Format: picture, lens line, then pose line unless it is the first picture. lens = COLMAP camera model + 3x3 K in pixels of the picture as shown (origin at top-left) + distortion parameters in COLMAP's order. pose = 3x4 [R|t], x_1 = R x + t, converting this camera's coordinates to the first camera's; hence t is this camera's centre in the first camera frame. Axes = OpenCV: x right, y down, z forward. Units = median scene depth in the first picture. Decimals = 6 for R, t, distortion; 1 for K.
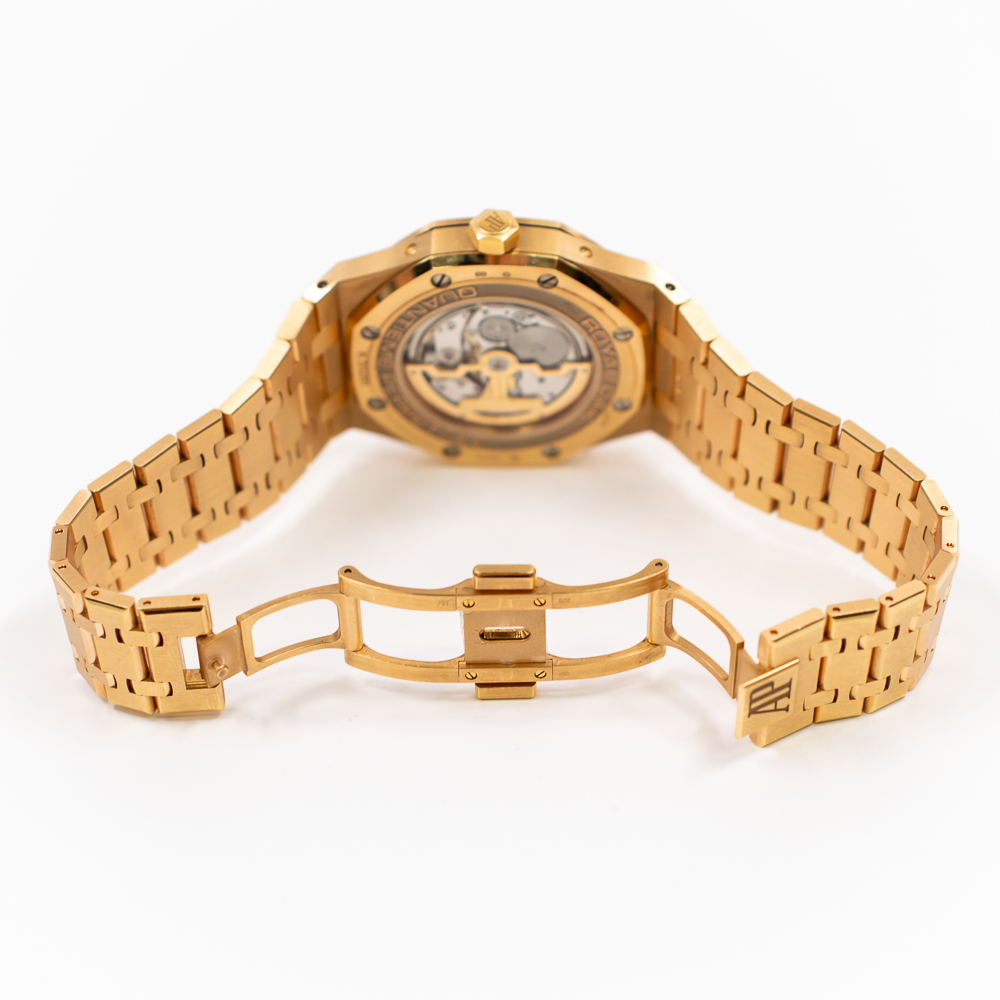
lens RADIAL K [[2402.5, 0, 500.0], [0, 2402.5, 500.0], [0, 0, 1]] dist [0.004363, -0.030168]
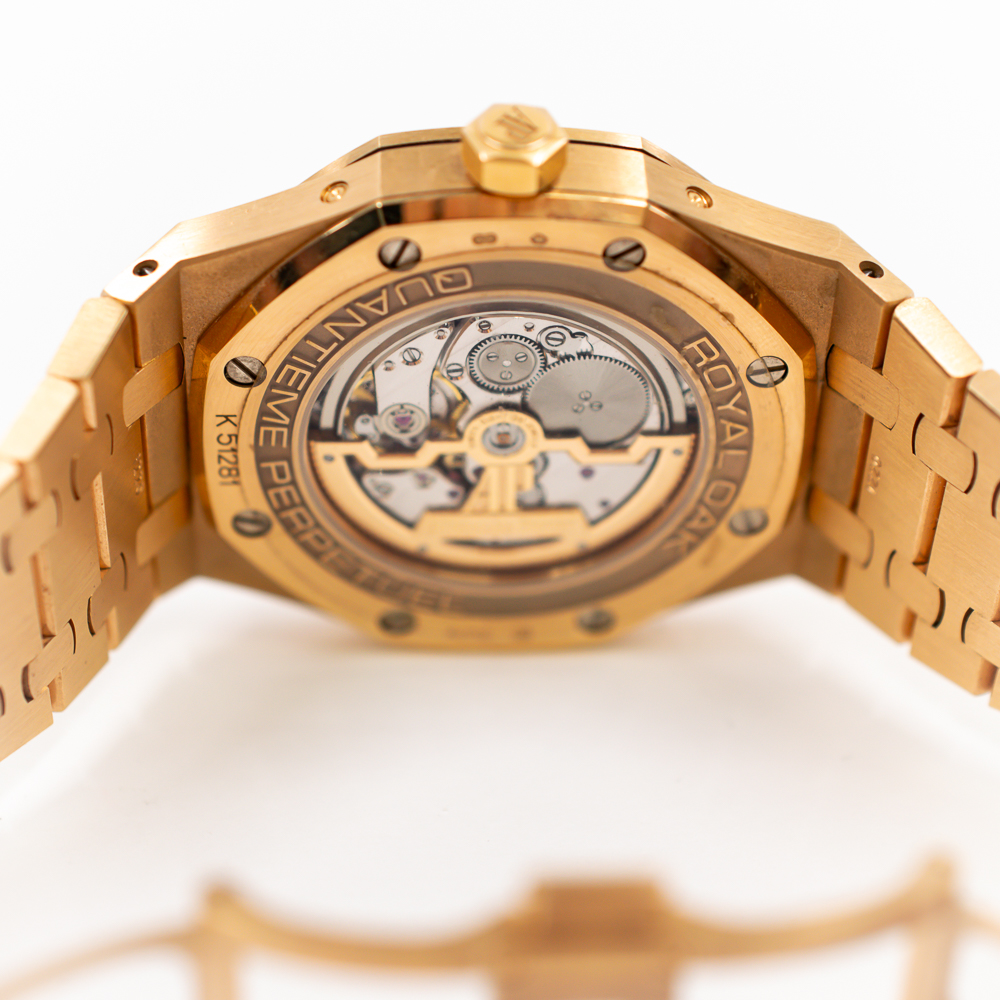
lens RADIAL K [[2402.5, 0, 500.0], [0, 2402.5, 500.0], [0, 0, 1]] dist [0.004363, -0.030168]
pose [[0.994505, -0.005697, 0.104529, -0.053164], [0.015481, 0.995543, -0.093026, 0.001546], [-0.103534, 0.094133, 0.990162, 0.516982]]
